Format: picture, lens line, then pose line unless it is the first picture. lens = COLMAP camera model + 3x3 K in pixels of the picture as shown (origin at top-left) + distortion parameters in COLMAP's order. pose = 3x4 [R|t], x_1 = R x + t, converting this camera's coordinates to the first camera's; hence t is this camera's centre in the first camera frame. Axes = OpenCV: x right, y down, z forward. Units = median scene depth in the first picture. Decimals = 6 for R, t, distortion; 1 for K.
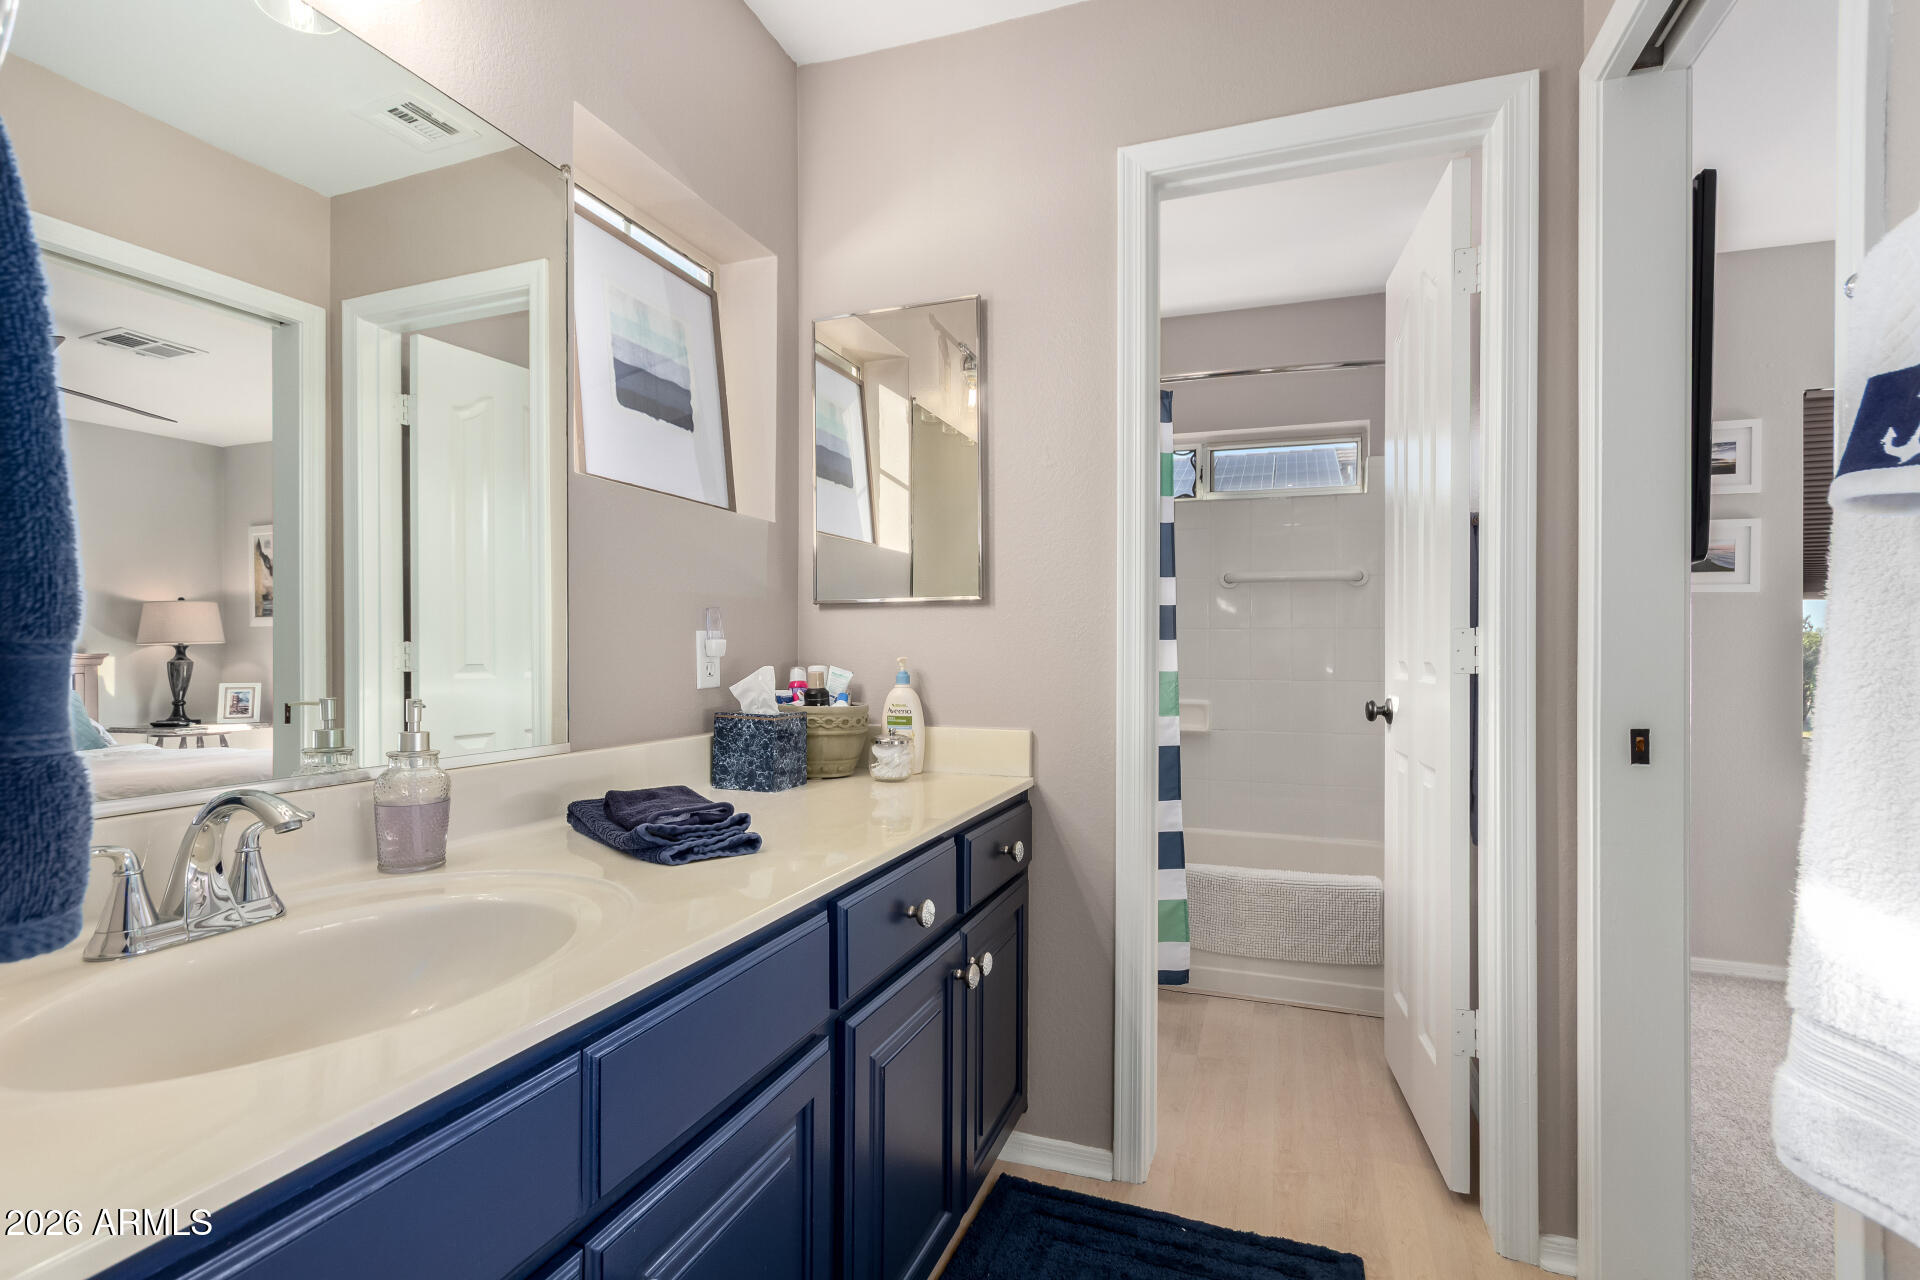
lens RADIAL K [[890.5, 0, 972.5], [0, 890.5, 653.2], [0, 0, 1]] dist [-0.000246, 0.000219]
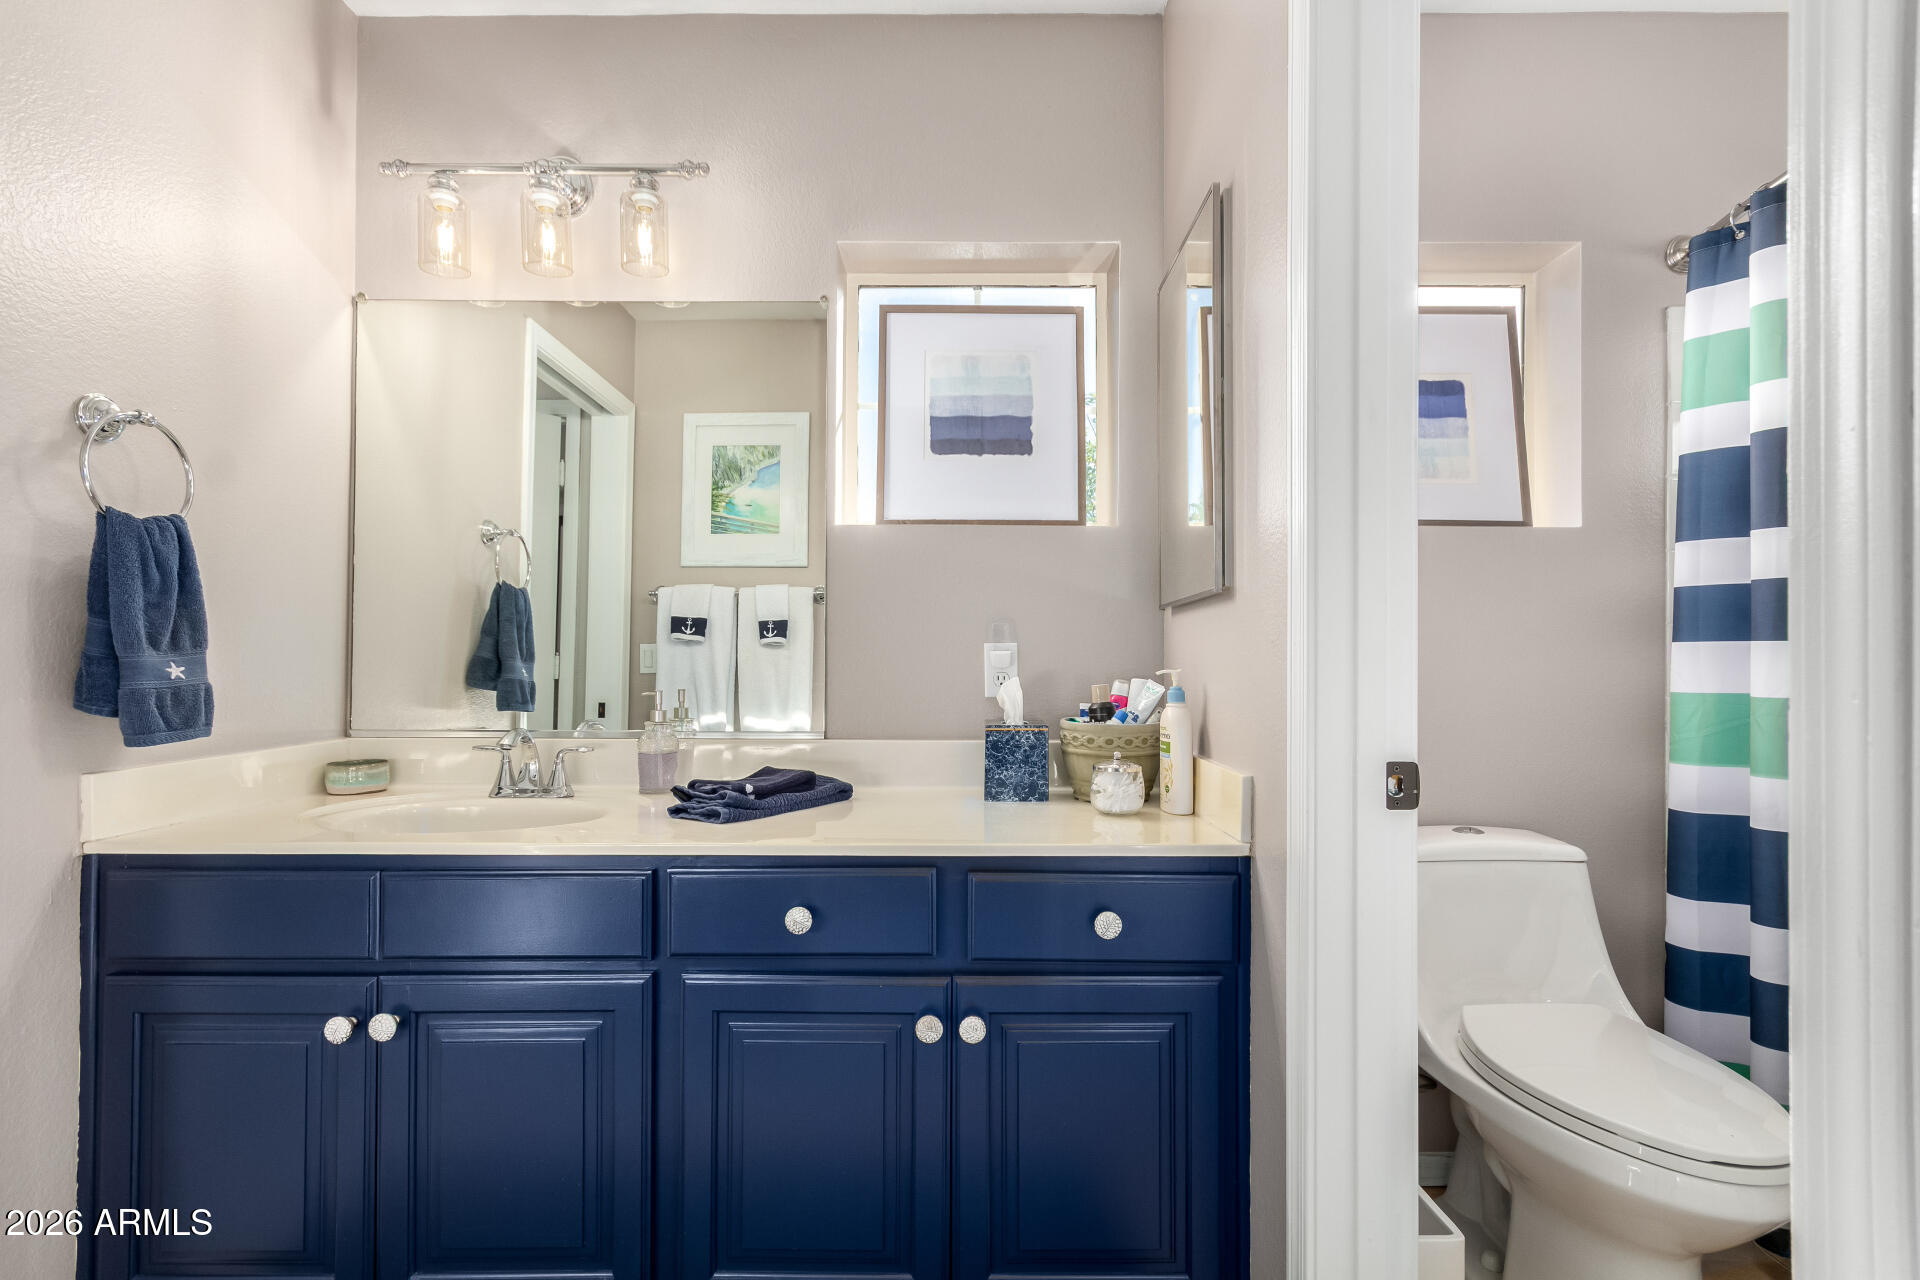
lens RADIAL K [[890.5, 0, 972.5], [0, 890.5, 653.2], [0, 0, 1]] dist [-0.000246, 0.000219]
pose [[0.344859, -0.013624, -0.938556, 0.603262], [-0.005254, 0.999851, -0.016444, 0.004167], [0.938640, 0.010602, 0.344736, 0.531353]]
